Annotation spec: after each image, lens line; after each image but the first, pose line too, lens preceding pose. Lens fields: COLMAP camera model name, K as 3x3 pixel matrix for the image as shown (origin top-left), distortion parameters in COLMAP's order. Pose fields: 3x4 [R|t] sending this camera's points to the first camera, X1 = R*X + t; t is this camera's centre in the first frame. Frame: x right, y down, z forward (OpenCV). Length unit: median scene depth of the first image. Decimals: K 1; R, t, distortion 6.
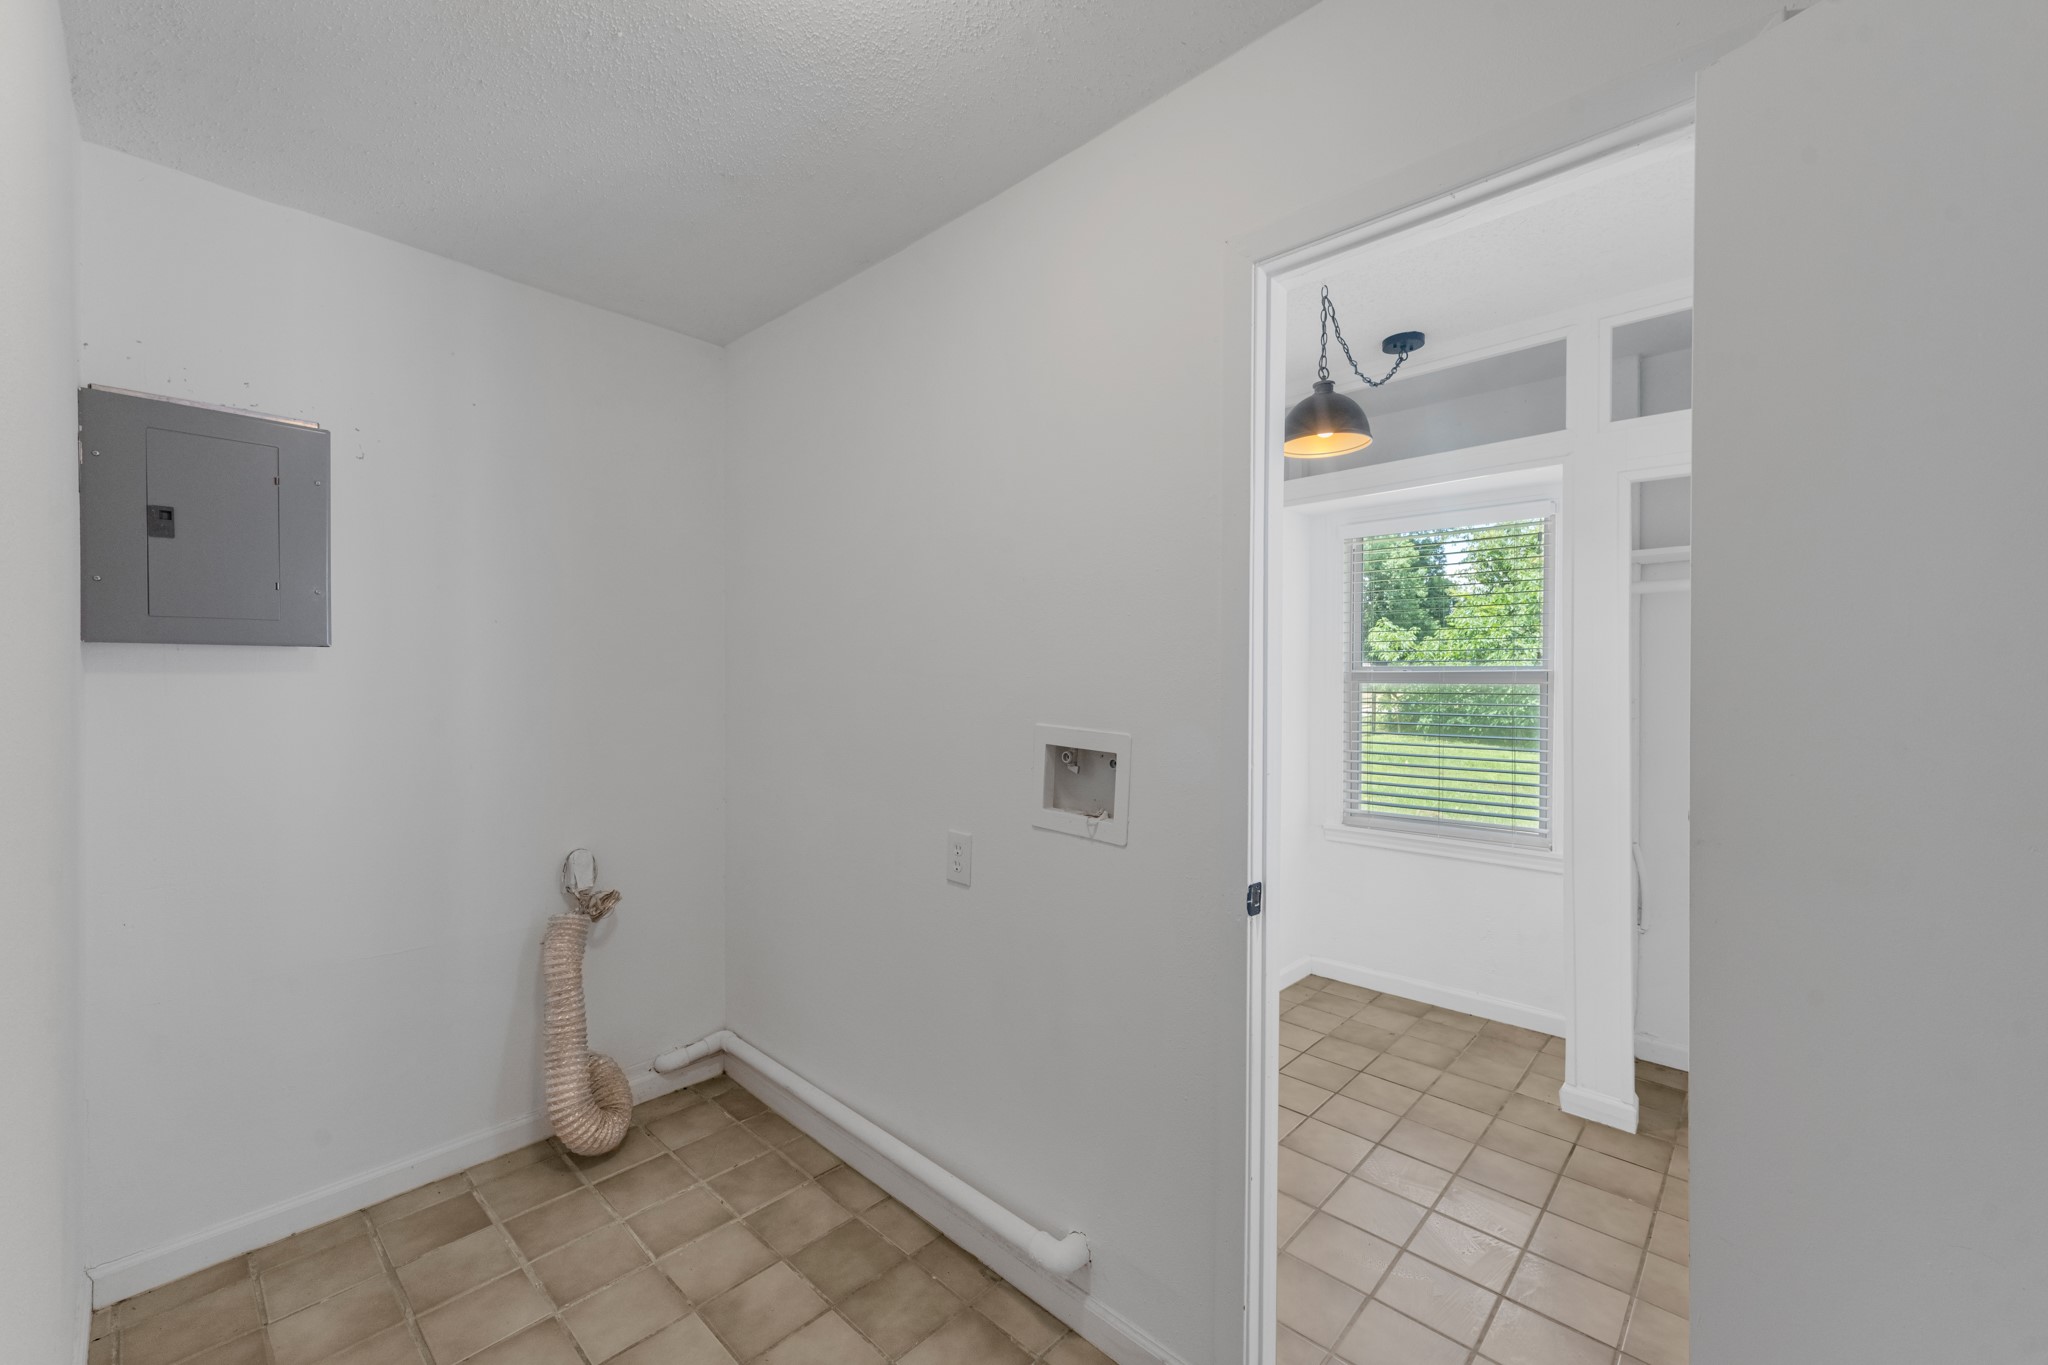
lens RADIAL K [[823.0, 0, 1016.4], [0, 823.0, 672.4], [0, 0, 1]] dist [0.001993, 0.000521]
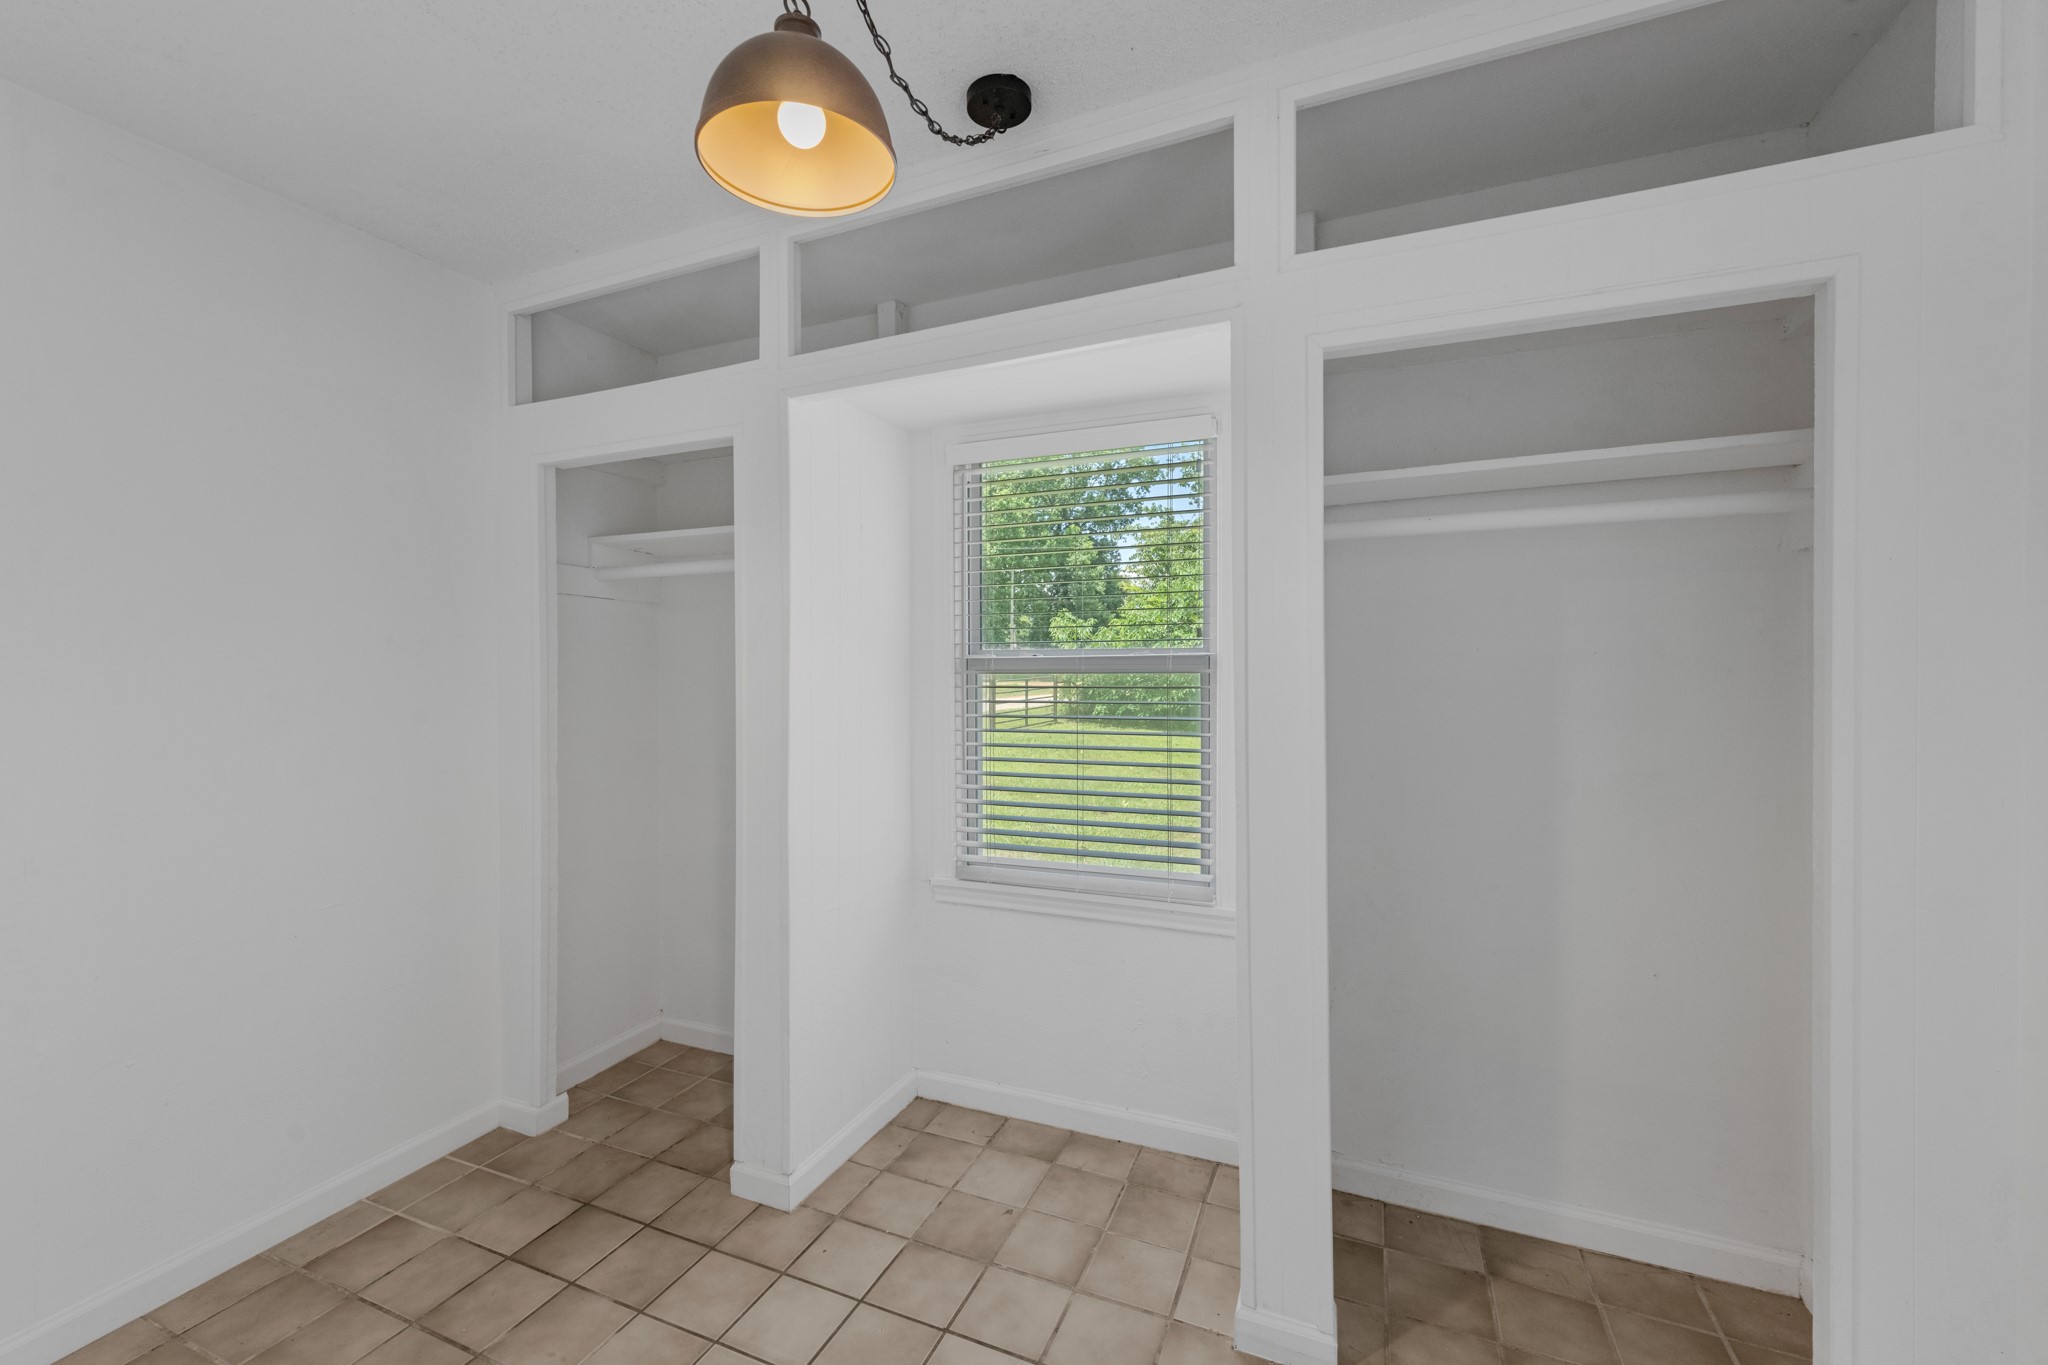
lens RADIAL K [[823.0, 0, 1016.4], [0, 823.0, 672.4], [0, 0, 1]] dist [0.001993, 0.000521]
pose [[0.938575, -0.013402, 0.344816, 0.224842], [0.010092, 0.999884, 0.011392, 0.003807], [-0.344929, -0.007212, 0.938601, 0.360689]]
